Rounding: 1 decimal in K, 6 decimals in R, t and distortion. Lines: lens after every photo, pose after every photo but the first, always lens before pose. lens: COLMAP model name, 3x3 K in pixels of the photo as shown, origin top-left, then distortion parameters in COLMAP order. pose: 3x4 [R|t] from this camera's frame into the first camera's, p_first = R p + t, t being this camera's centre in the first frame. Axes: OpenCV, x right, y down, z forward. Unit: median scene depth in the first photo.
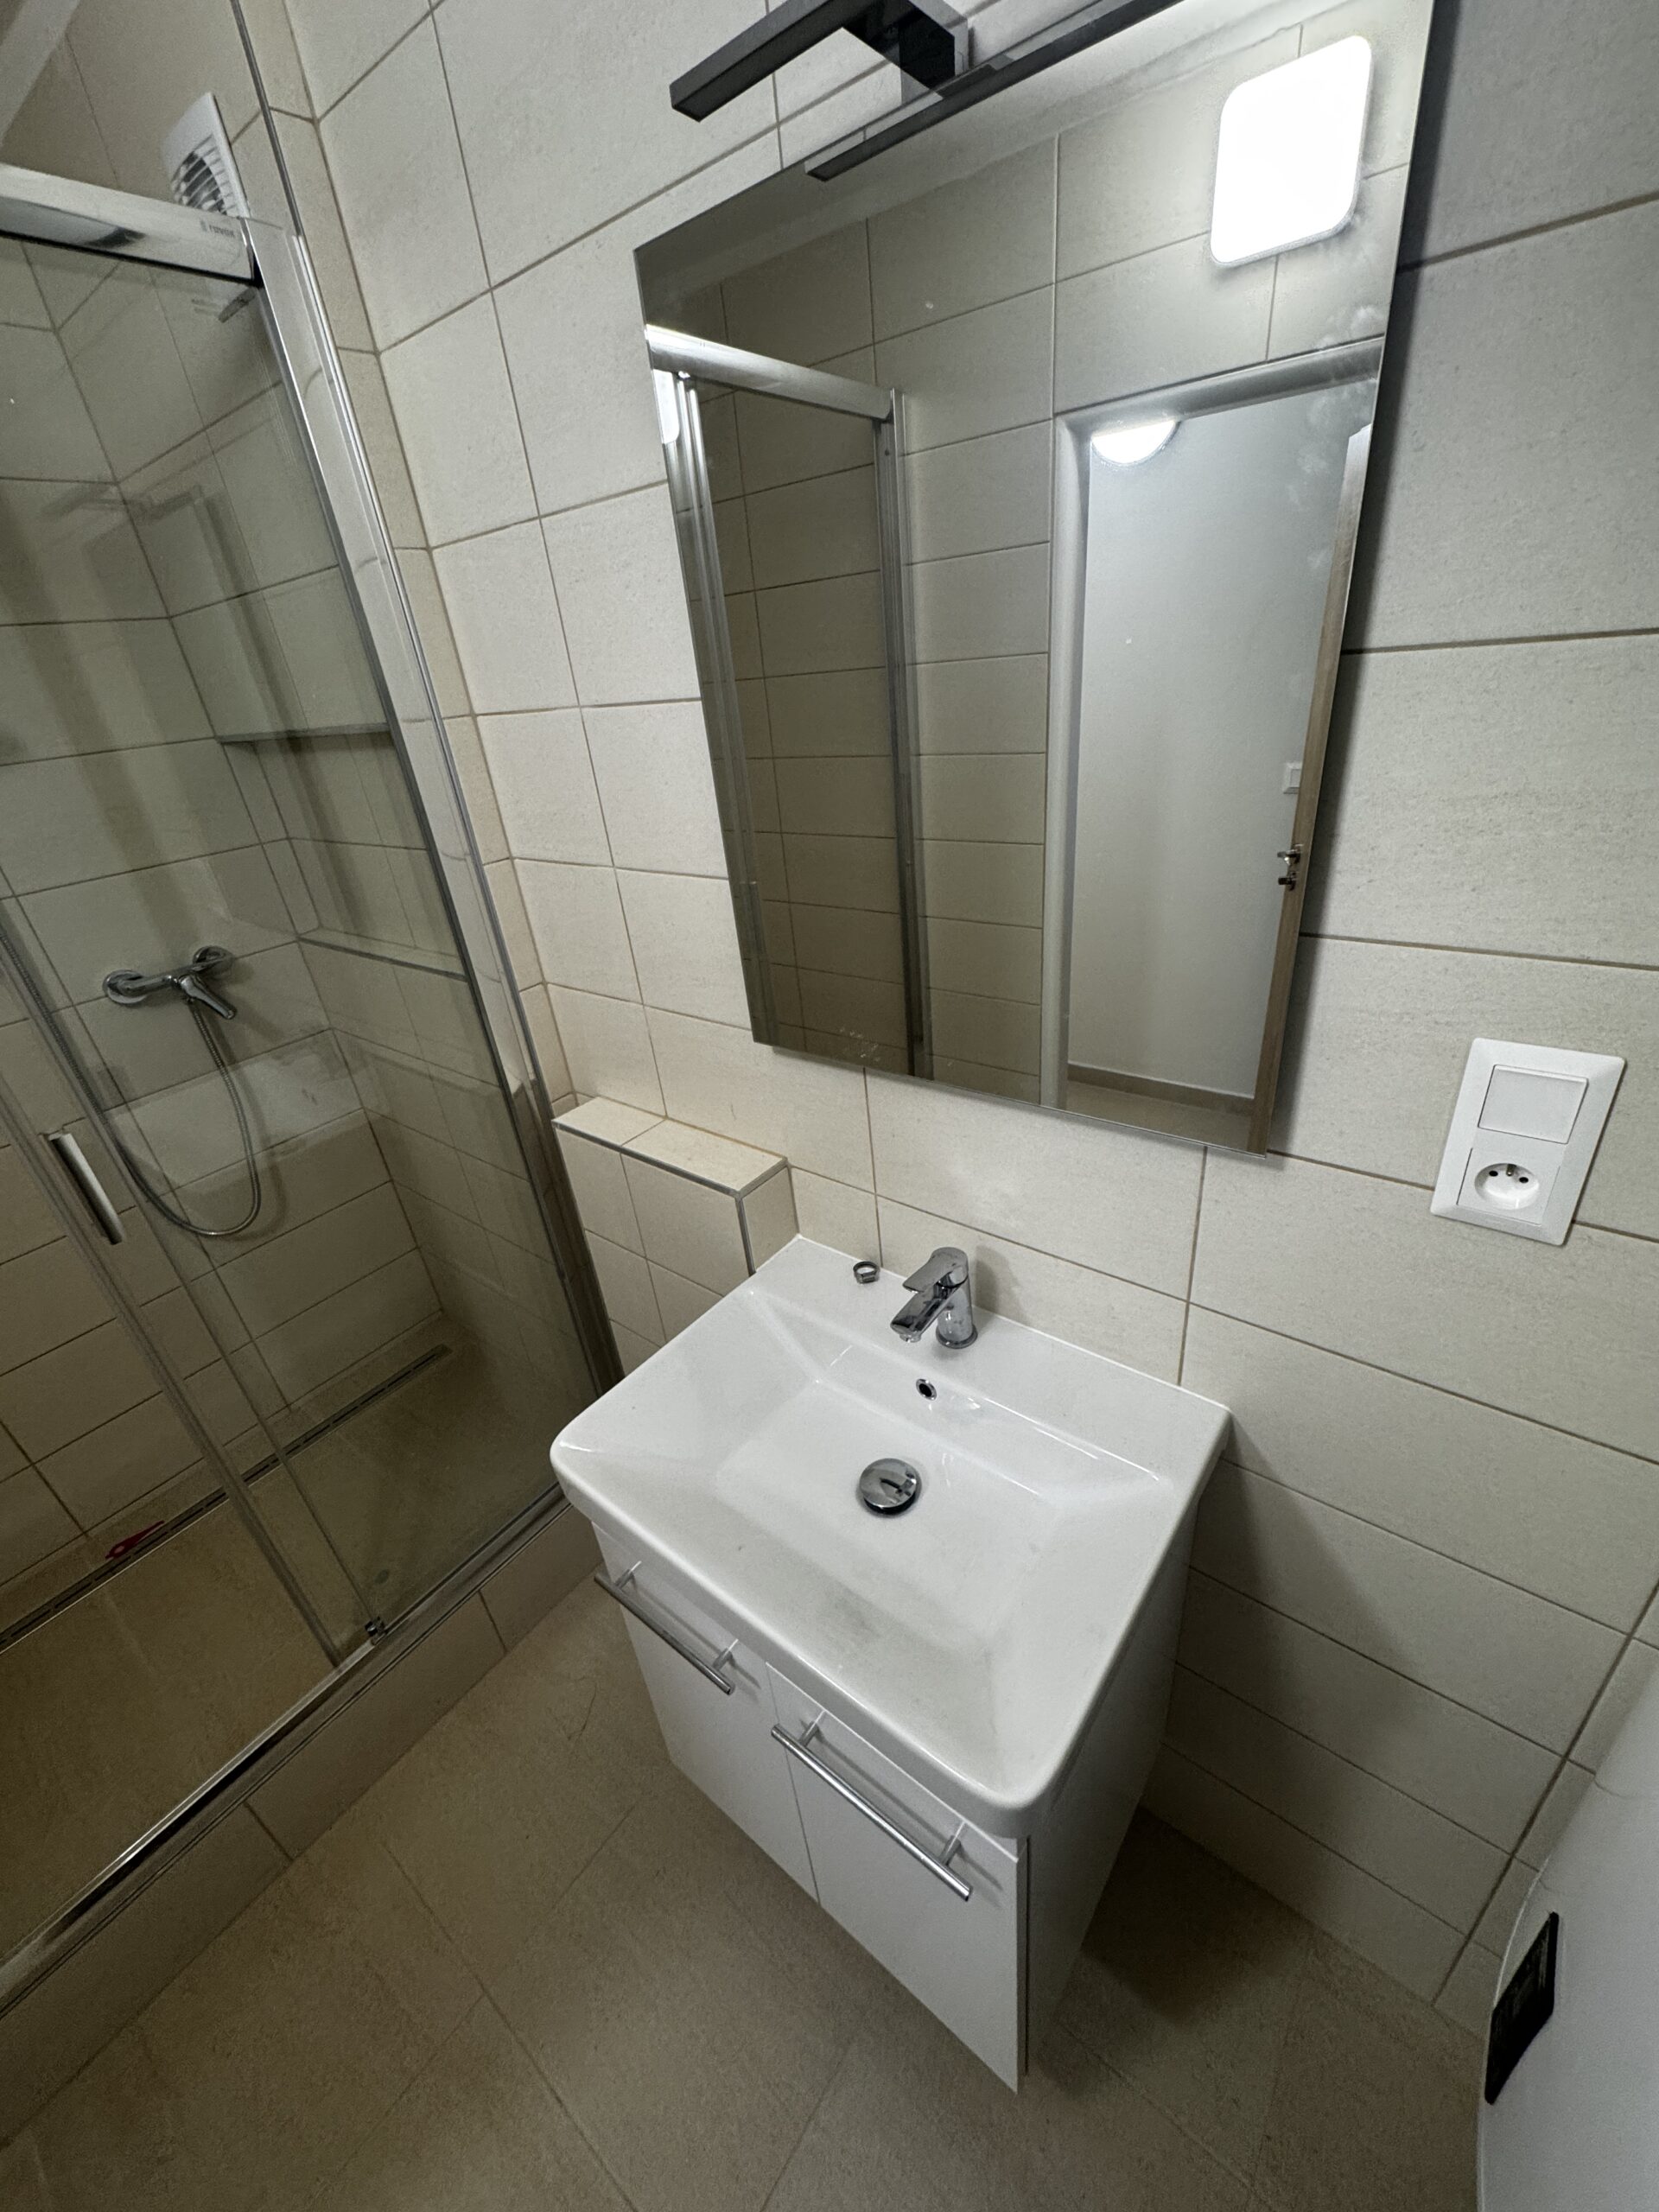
lens RADIAL K [[878.5, 0, 834.4], [0, 878.5, 1106.8], [0, 0, 1]] dist [-0.000636, -0.000315]
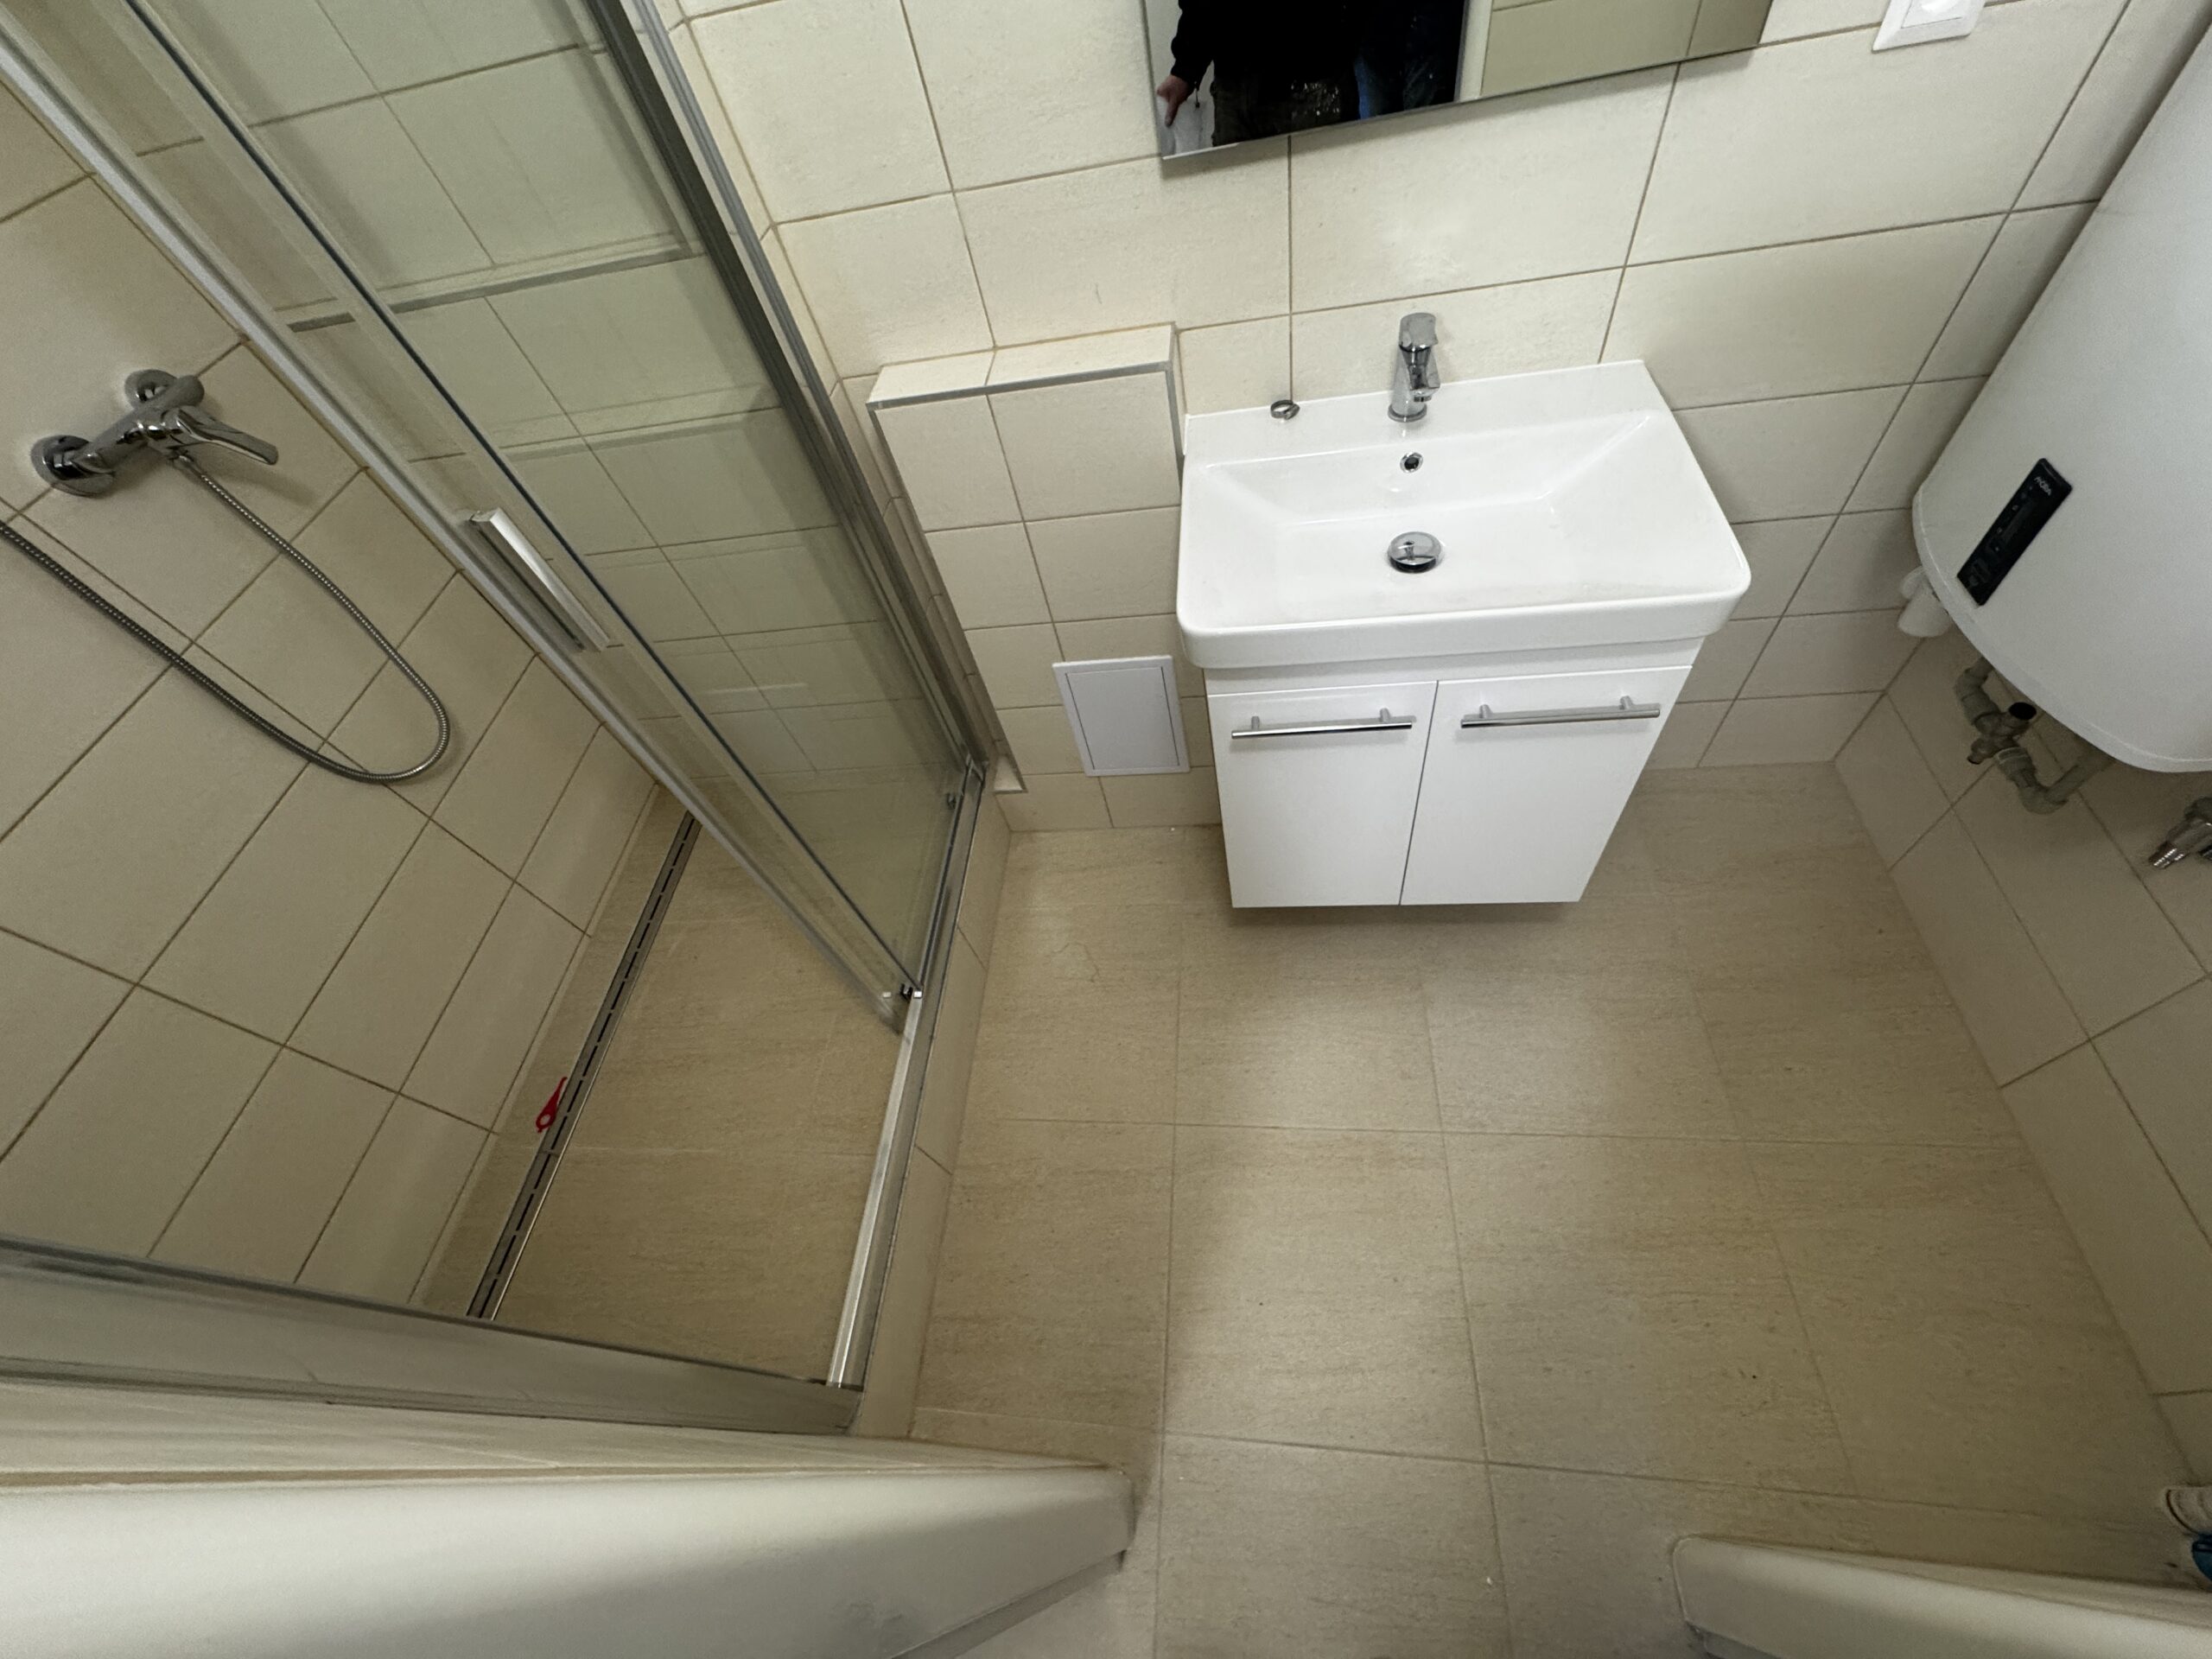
lens RADIAL K [[878.5, 0, 1104.4], [0, 878.5, 826.9], [0, 0, 1]] dist [-0.000636, -0.000315]
pose [[0.835103, -0.471244, 0.283782, -0.623711], [0.335513, 0.845152, 0.416111, 0.095073], [-0.435929, -0.252283, 0.863898, 0.067703]]
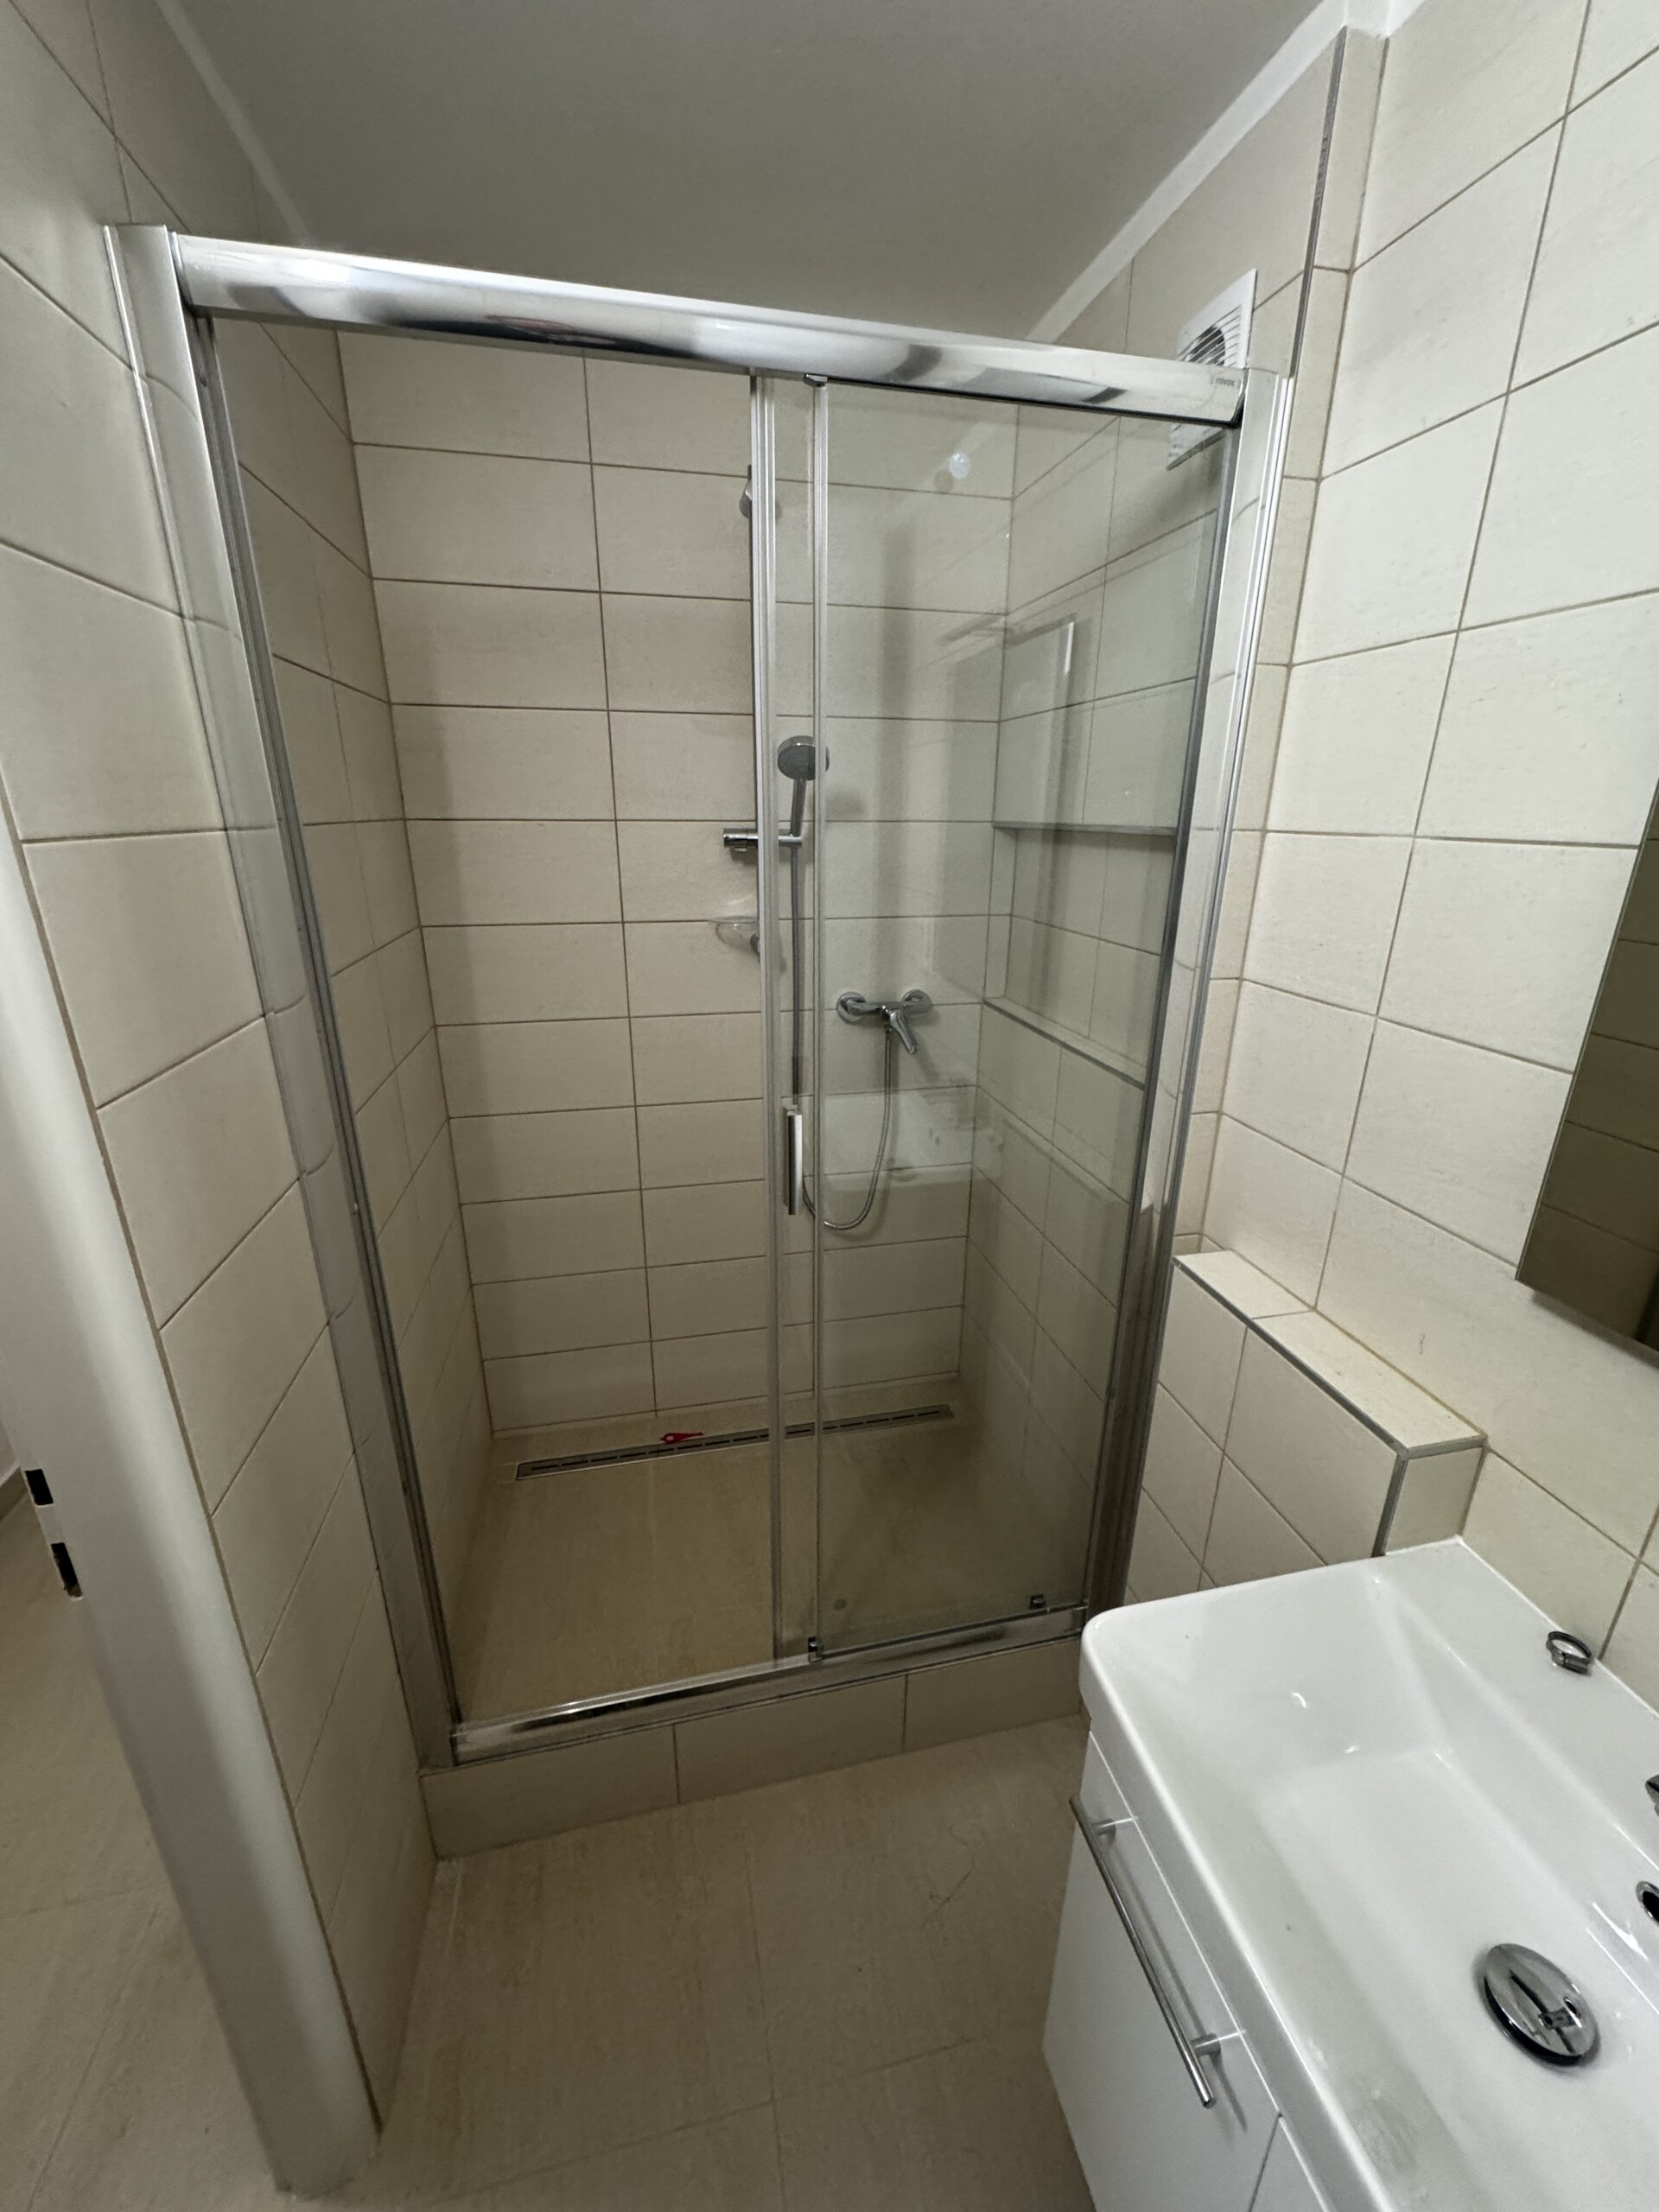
lens RADIAL K [[878.5, 0, 834.7], [0, 878.5, 1105.4], [0, 0, 1]] dist [-0.000636, -0.000315]
pose [[0.768290, 0.302104, -0.564326, -0.139042], [-0.369893, 0.929054, -0.006227, 0.006660], [0.522408, 0.213525, 0.825529, 0.037124]]
